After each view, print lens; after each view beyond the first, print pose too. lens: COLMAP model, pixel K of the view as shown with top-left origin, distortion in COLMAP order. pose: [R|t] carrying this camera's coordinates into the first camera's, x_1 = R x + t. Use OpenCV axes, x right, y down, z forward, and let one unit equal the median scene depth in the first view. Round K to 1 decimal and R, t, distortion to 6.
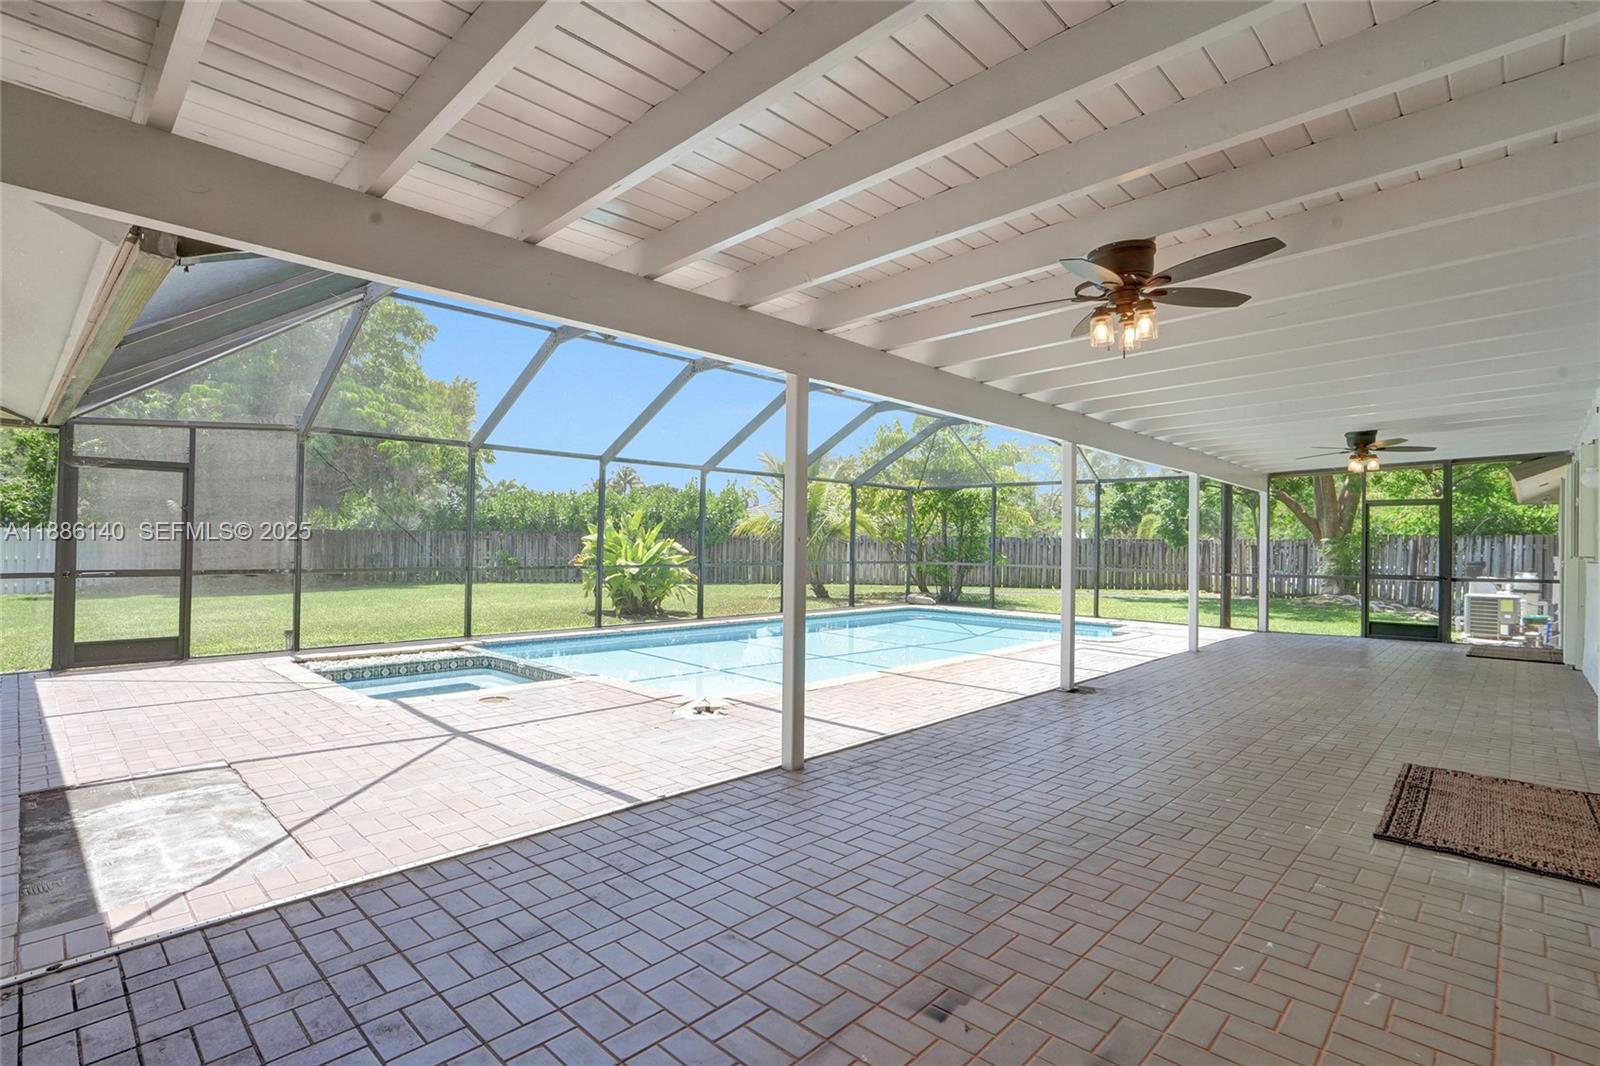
lens RADIAL K [[768.2, 0, 791.9], [0, 768.2, 538.7], [0, 0, 1]] dist [-0.038618, 0.017993]
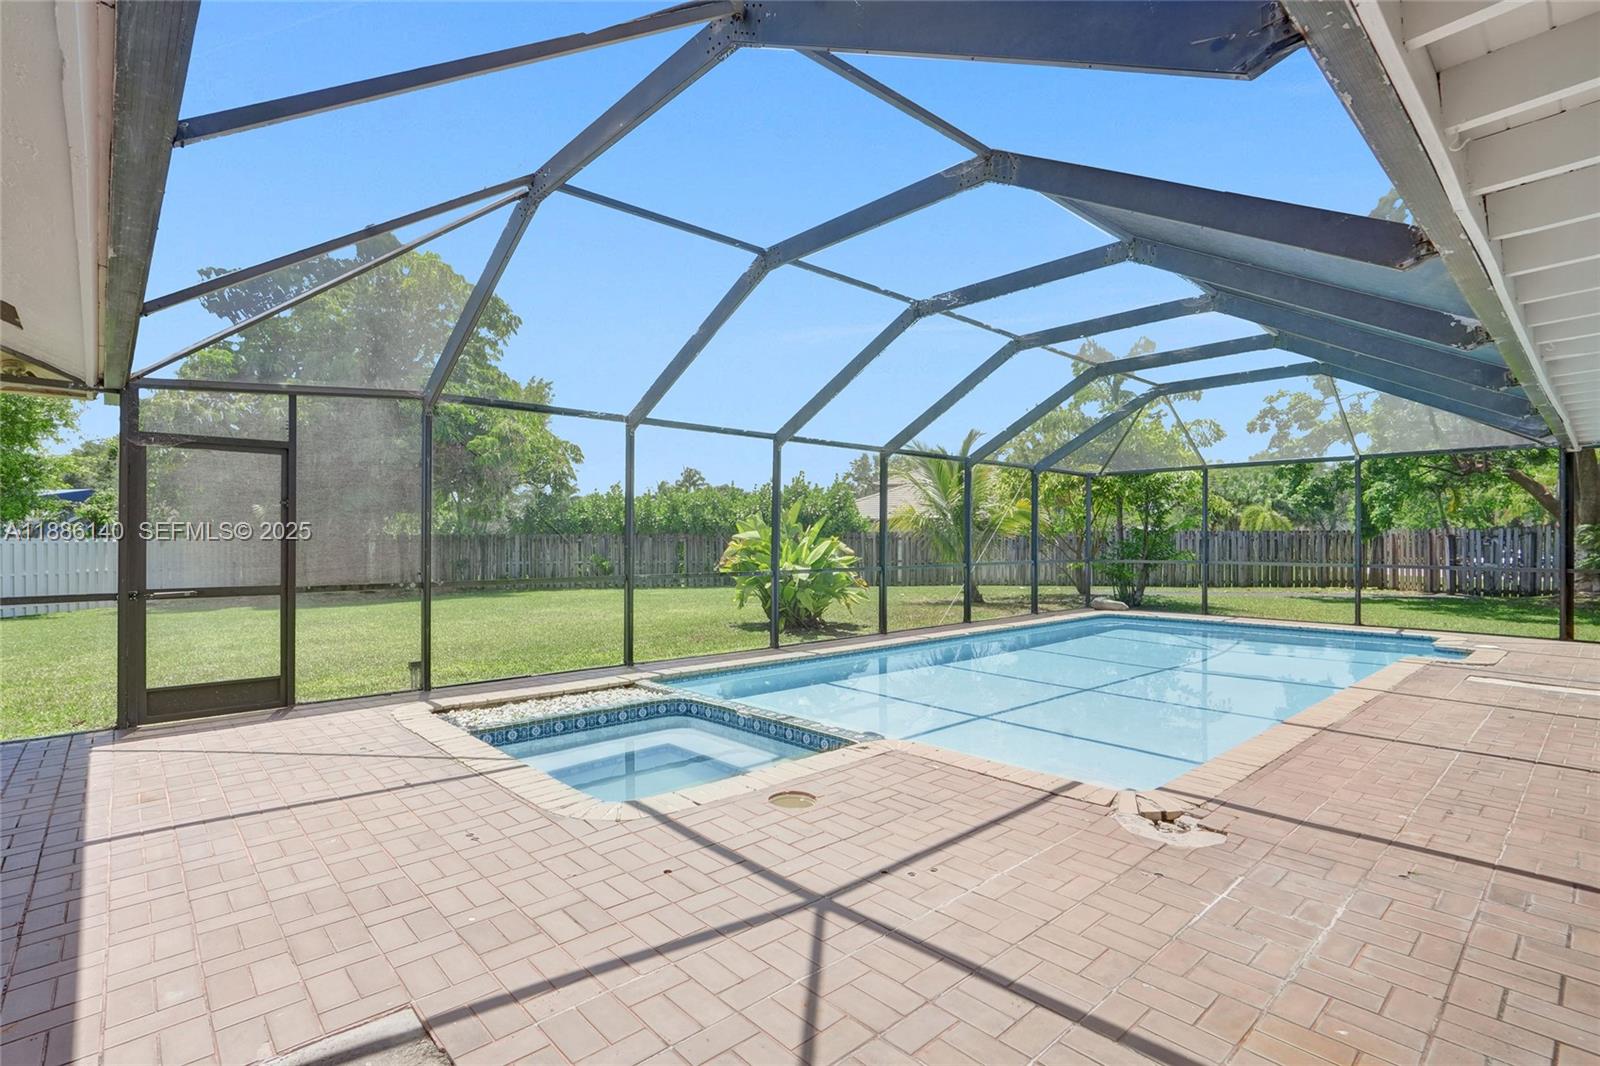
lens RADIAL K [[767.1, 0, 798.9], [0, 767.1, 543.0], [0, 0, 1]] dist [-0.042497, 0.018579]
pose [[0.997830, -0.016102, -0.063842, -0.223012], [0.016474, 0.999850, 0.005314, 0.002712], [0.063747, -0.006354, 0.997946, 0.257037]]
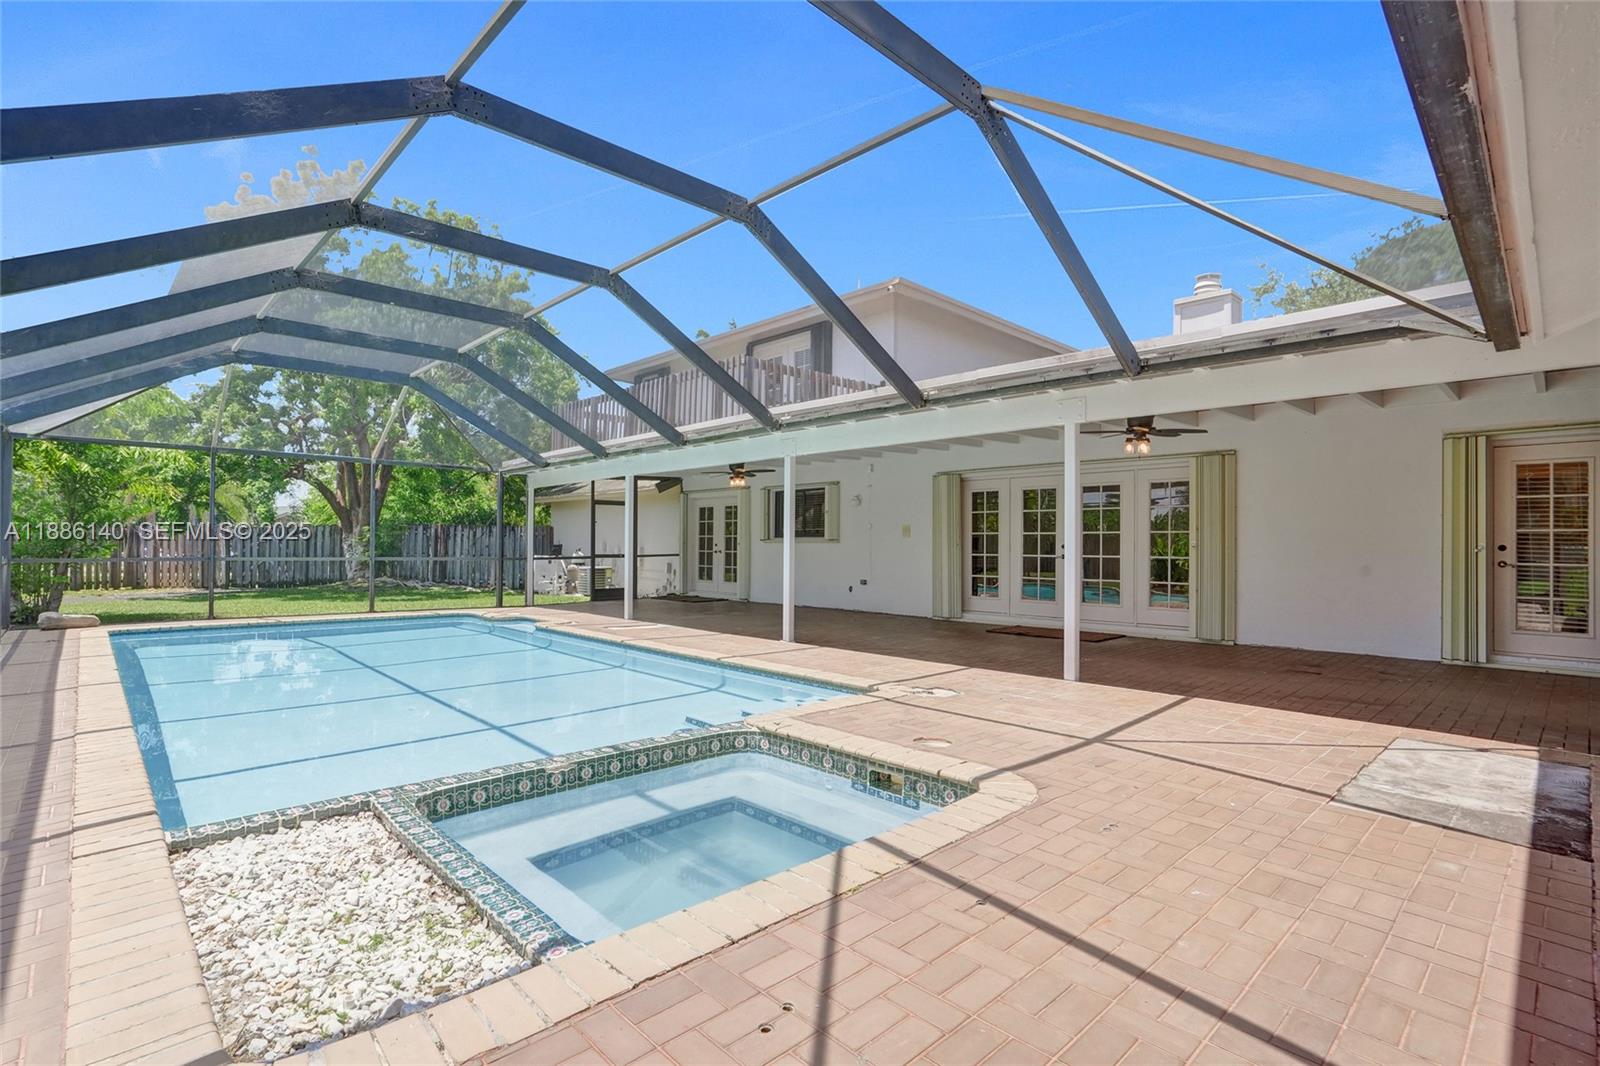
lens RADIAL K [[768.2, 0, 791.9], [0, 768.2, 538.7], [0, 0, 1]] dist [-0.038618, 0.017993]
pose [[0.043560, -0.005420, 0.999036, -0.731131], [-0.011116, 0.999921, 0.005910, 0.008216], [-0.998989, -0.011362, 0.043496, 0.714290]]
